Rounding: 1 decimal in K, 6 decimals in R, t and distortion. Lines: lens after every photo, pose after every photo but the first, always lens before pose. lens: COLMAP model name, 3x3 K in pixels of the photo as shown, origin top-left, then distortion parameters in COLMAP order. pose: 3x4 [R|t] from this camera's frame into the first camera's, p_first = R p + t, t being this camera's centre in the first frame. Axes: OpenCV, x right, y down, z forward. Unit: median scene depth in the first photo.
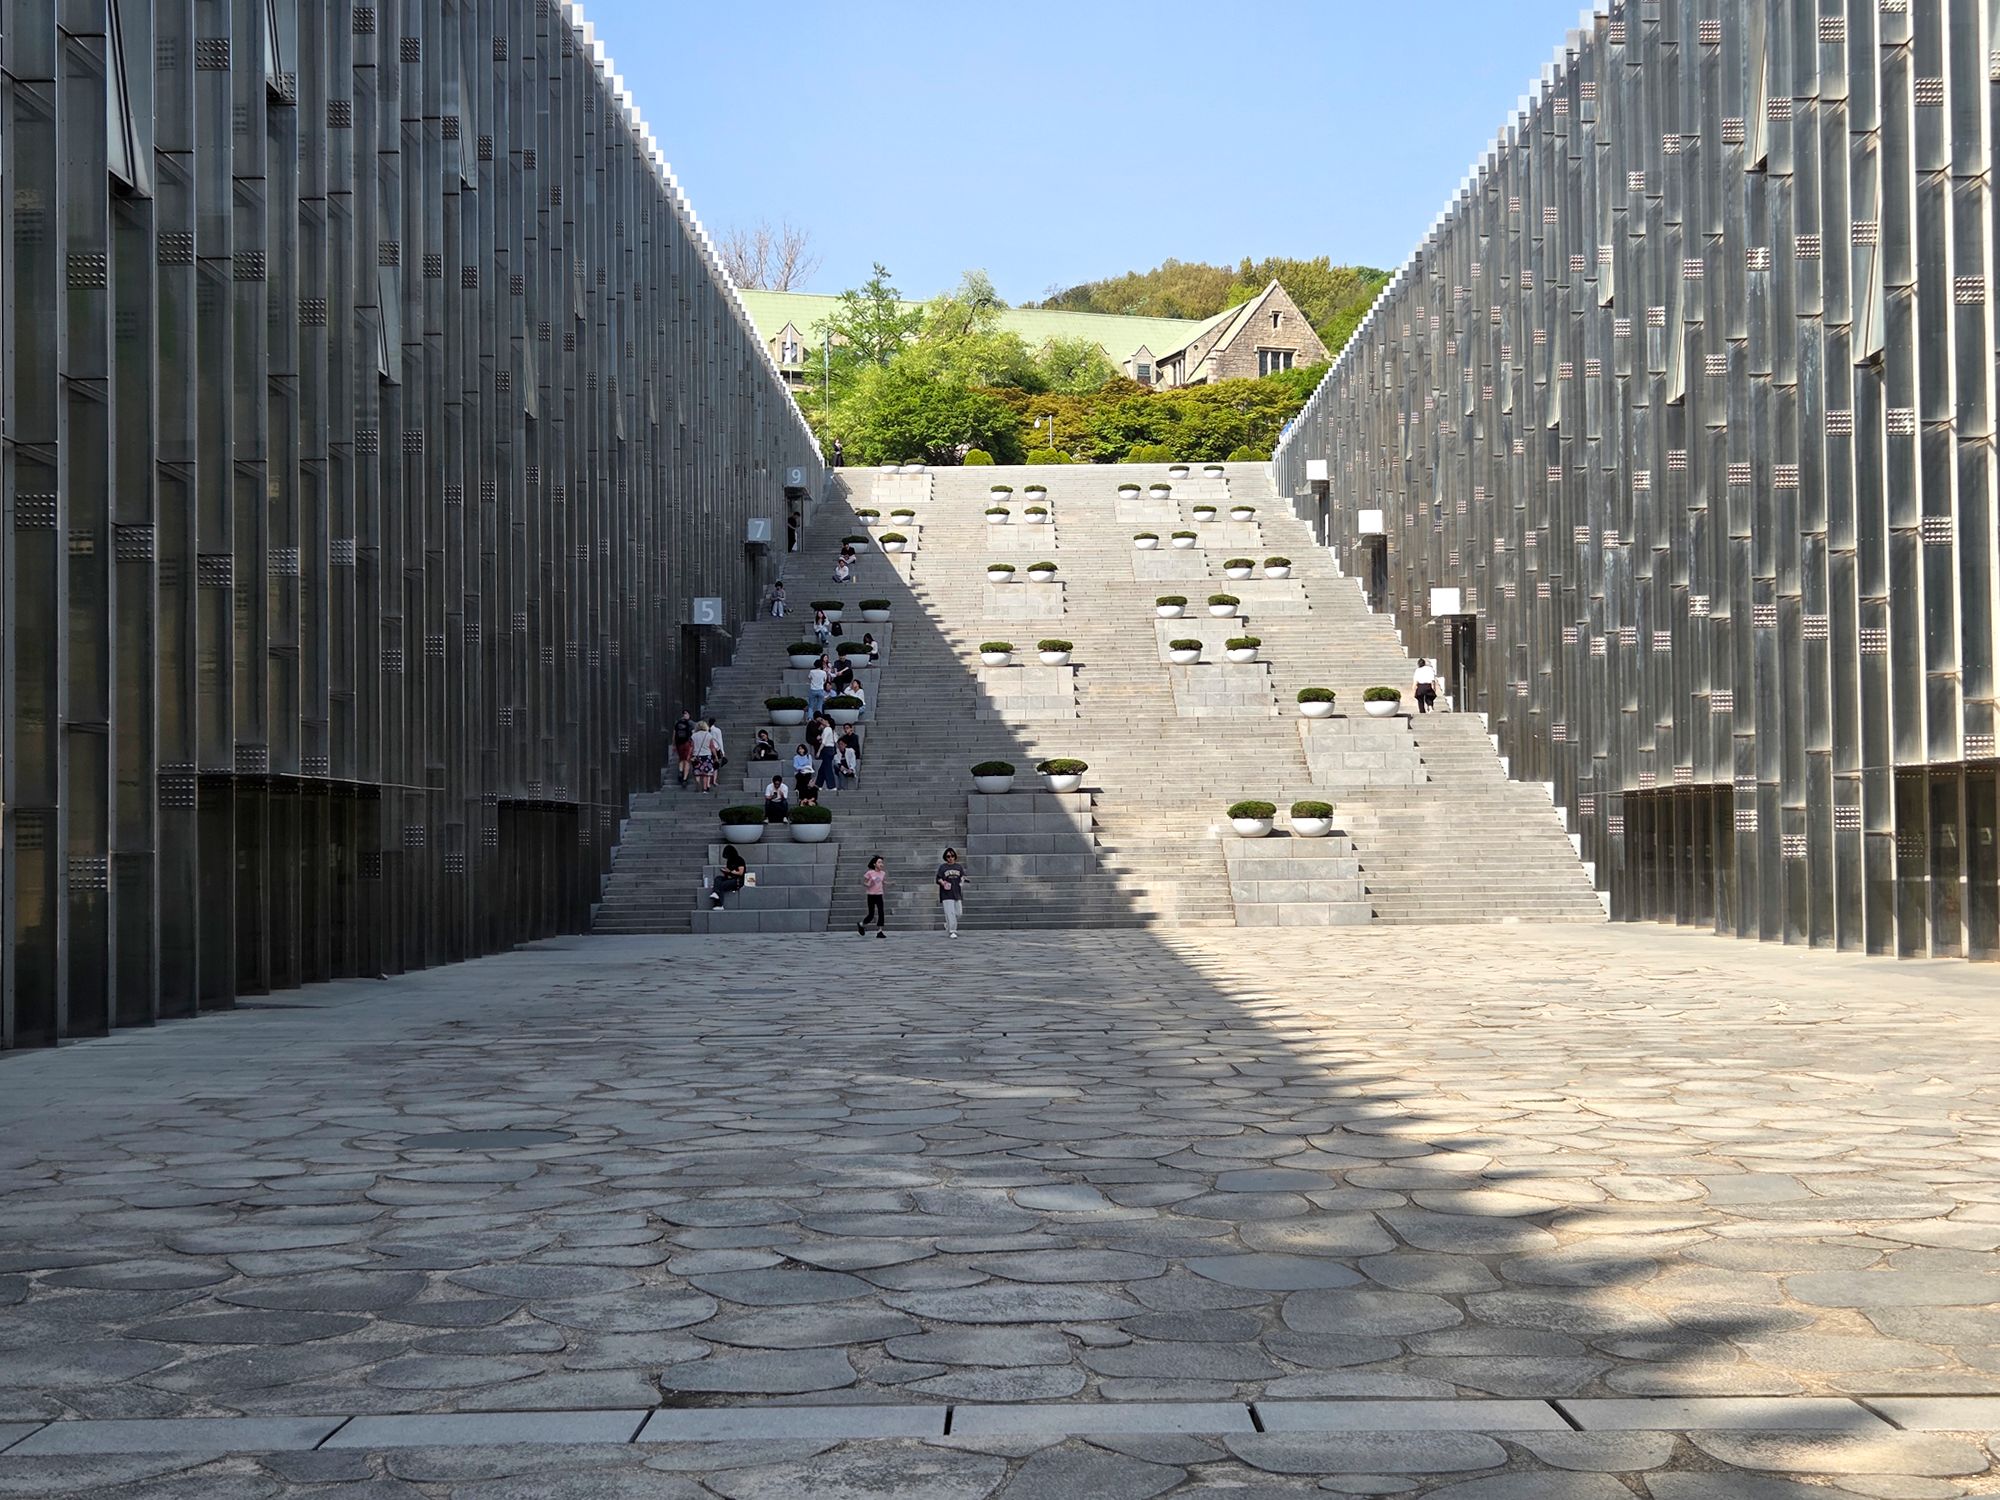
lens RADIAL K [[2670.3, 0, 989.5], [0, 2670.3, 745.5], [0, 0, 1]] dist [0.069630, 0.000000]
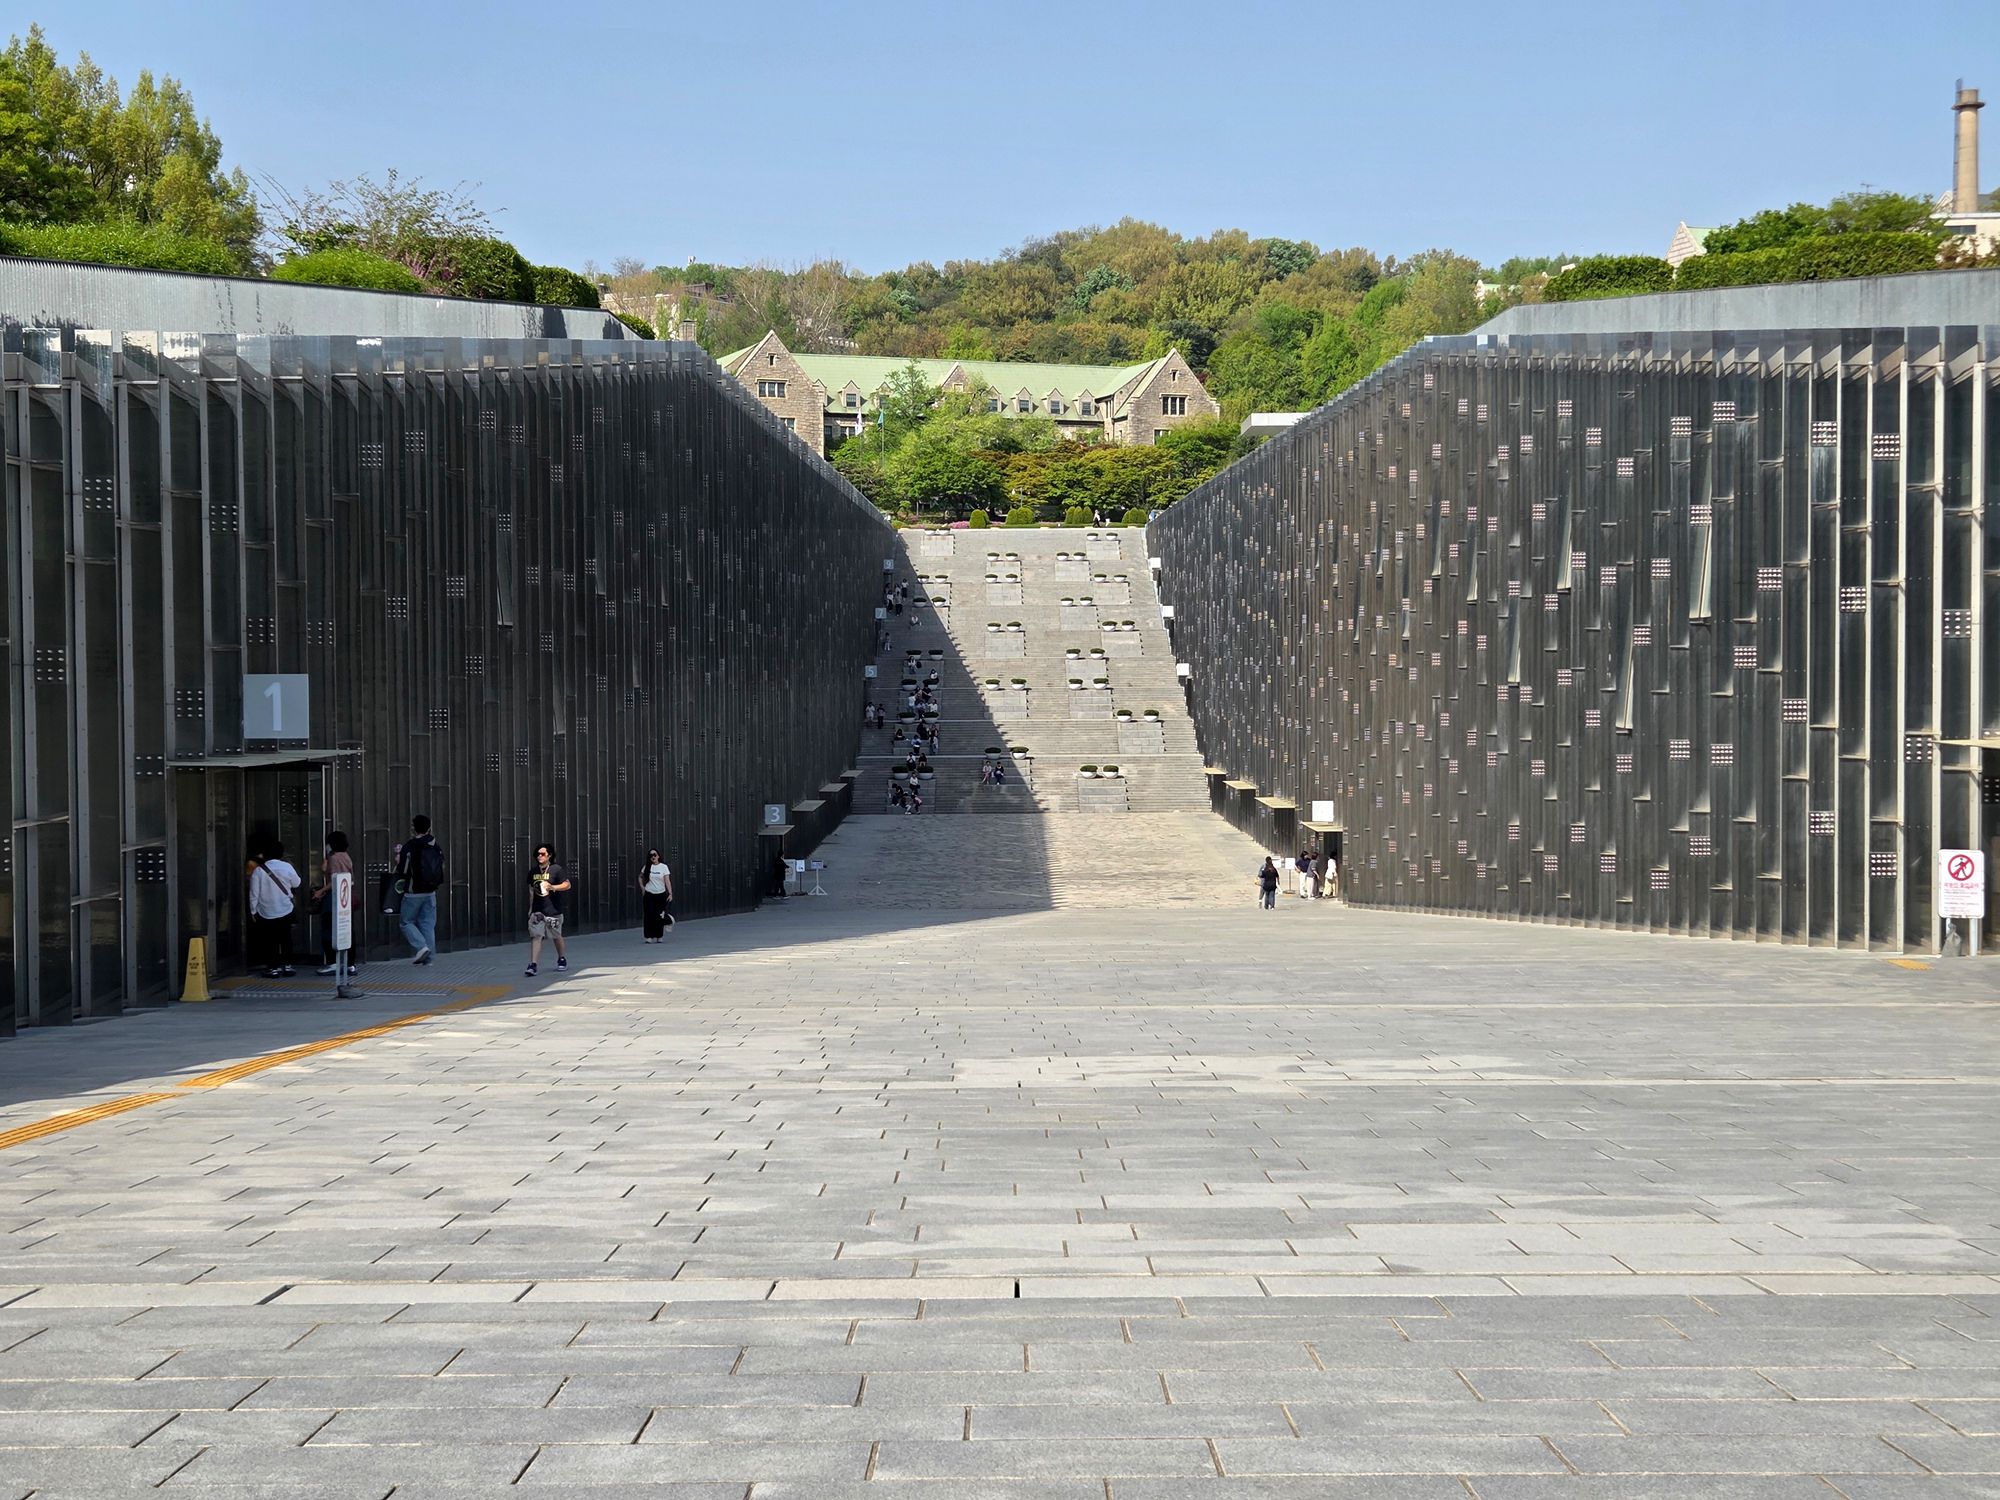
lens RADIAL K [[2670.3, 0, 1000.4], [0, 2670.3, 749.3], [0, 0, 1]] dist [0.069630, 0.000000]
pose [[0.999904, 0.006451, 0.012254, -0.022655], [-0.007300, 0.997482, 0.070539, -0.171119], [-0.011768, -0.070622, 0.997434, -1.564742]]
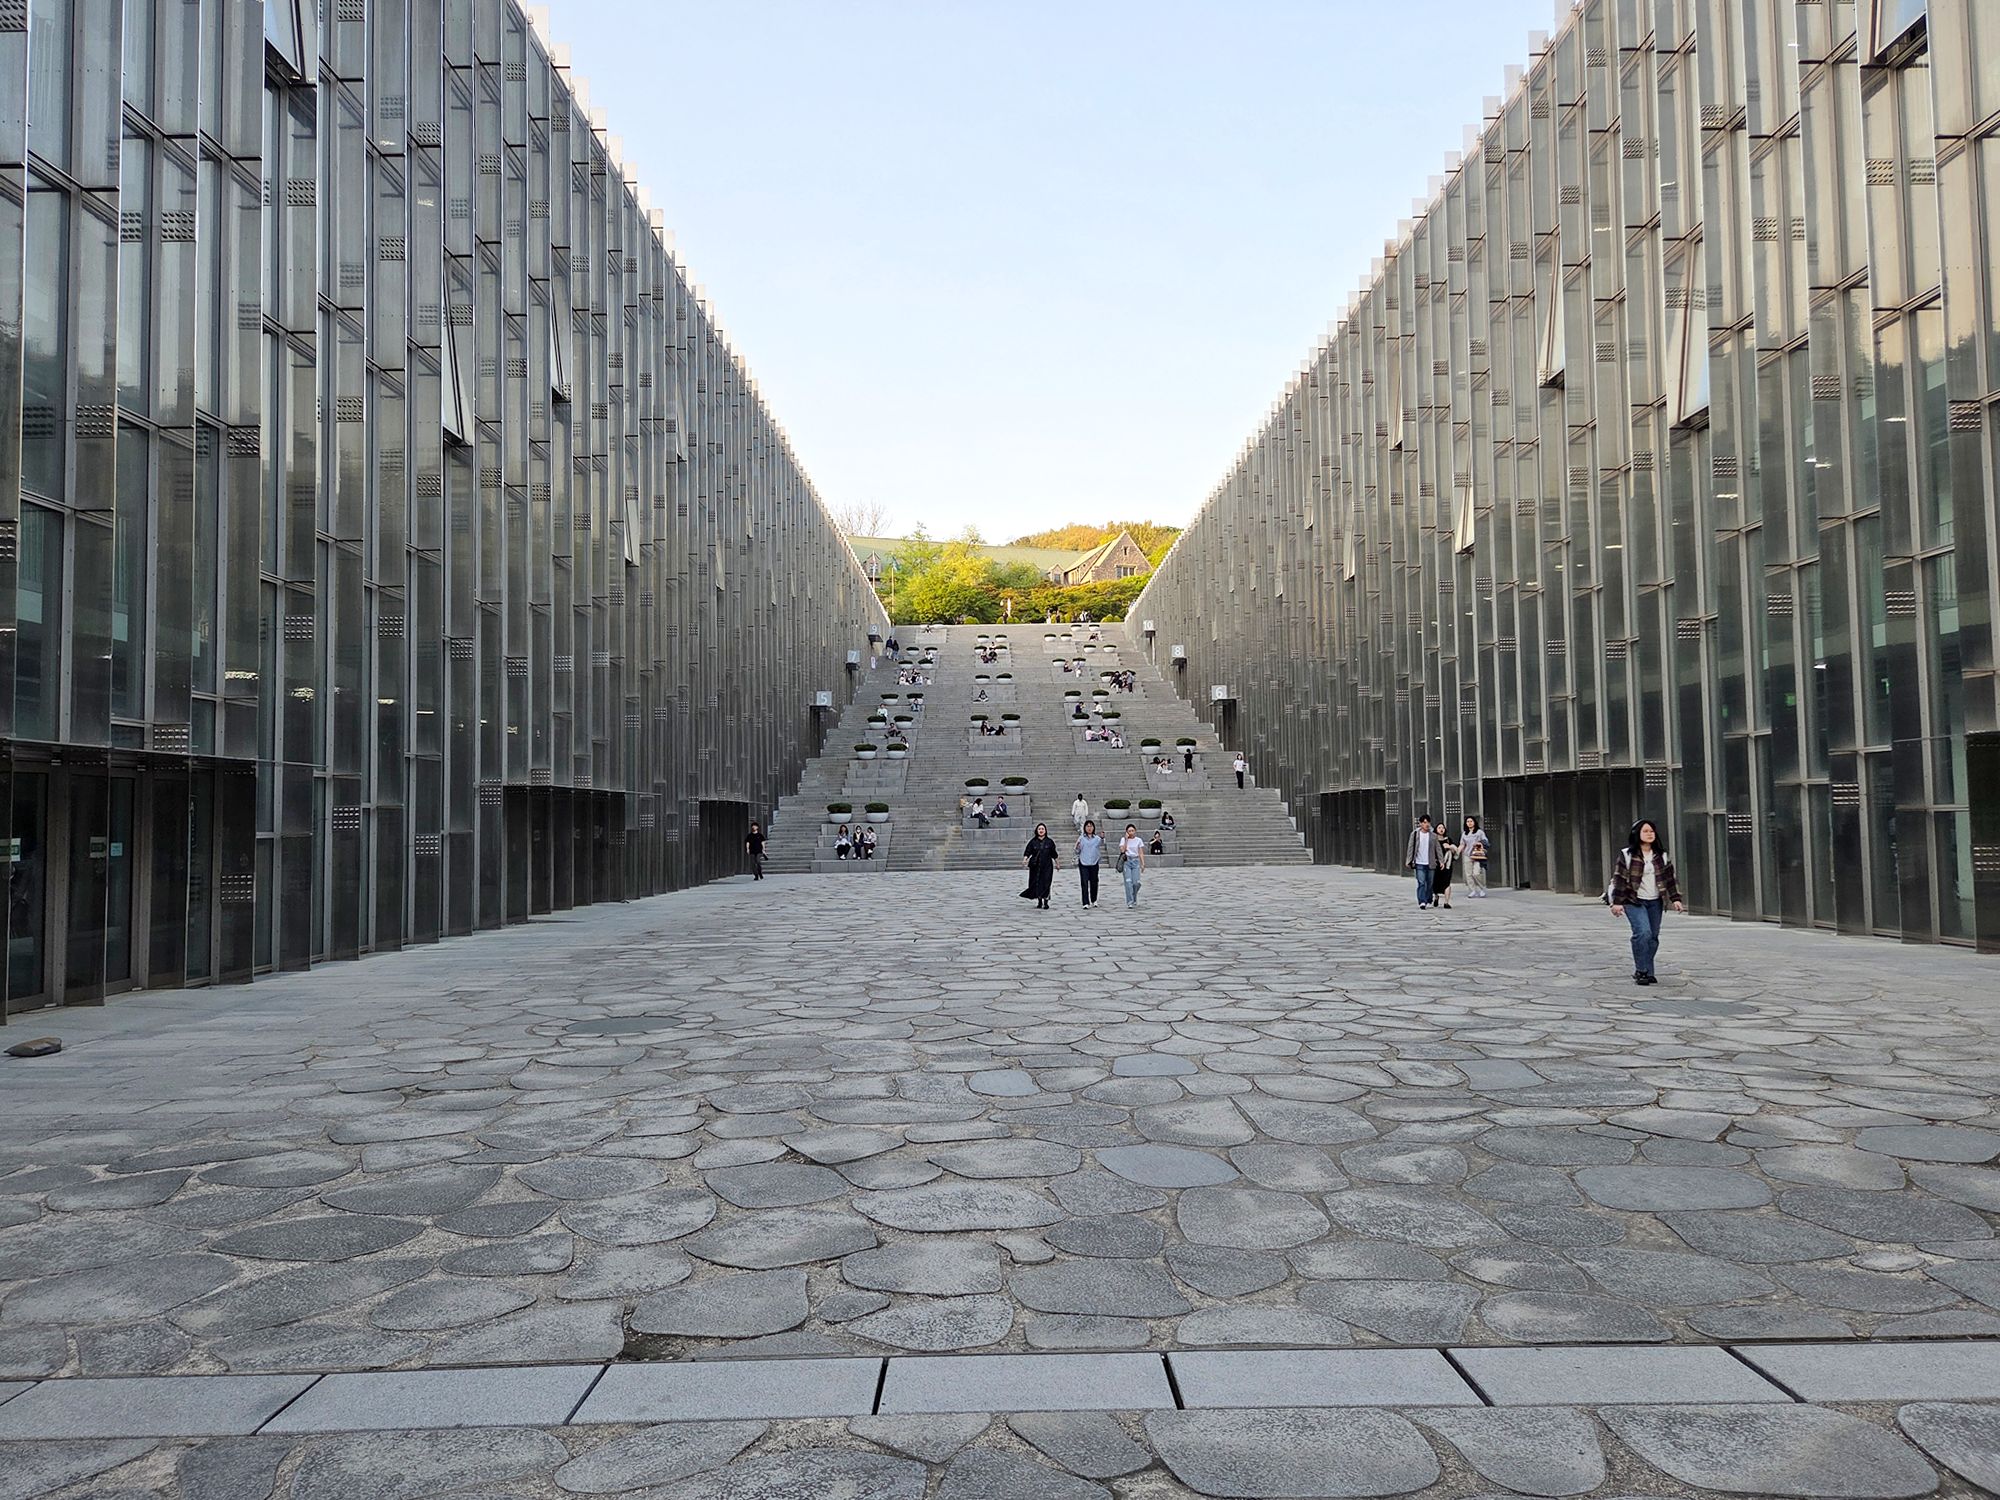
lens RADIAL K [[1346.9, 0, 1018.4], [0, 1346.9, 752.1], [0, 0, 1]] dist [0.043288, -0.002942]
pose [[0.999592, -0.002711, 0.028442, 0.009203], [0.003136, 0.999884, -0.014930, 0.004573], [-0.028398, 0.015014, 0.999484, 0.175857]]
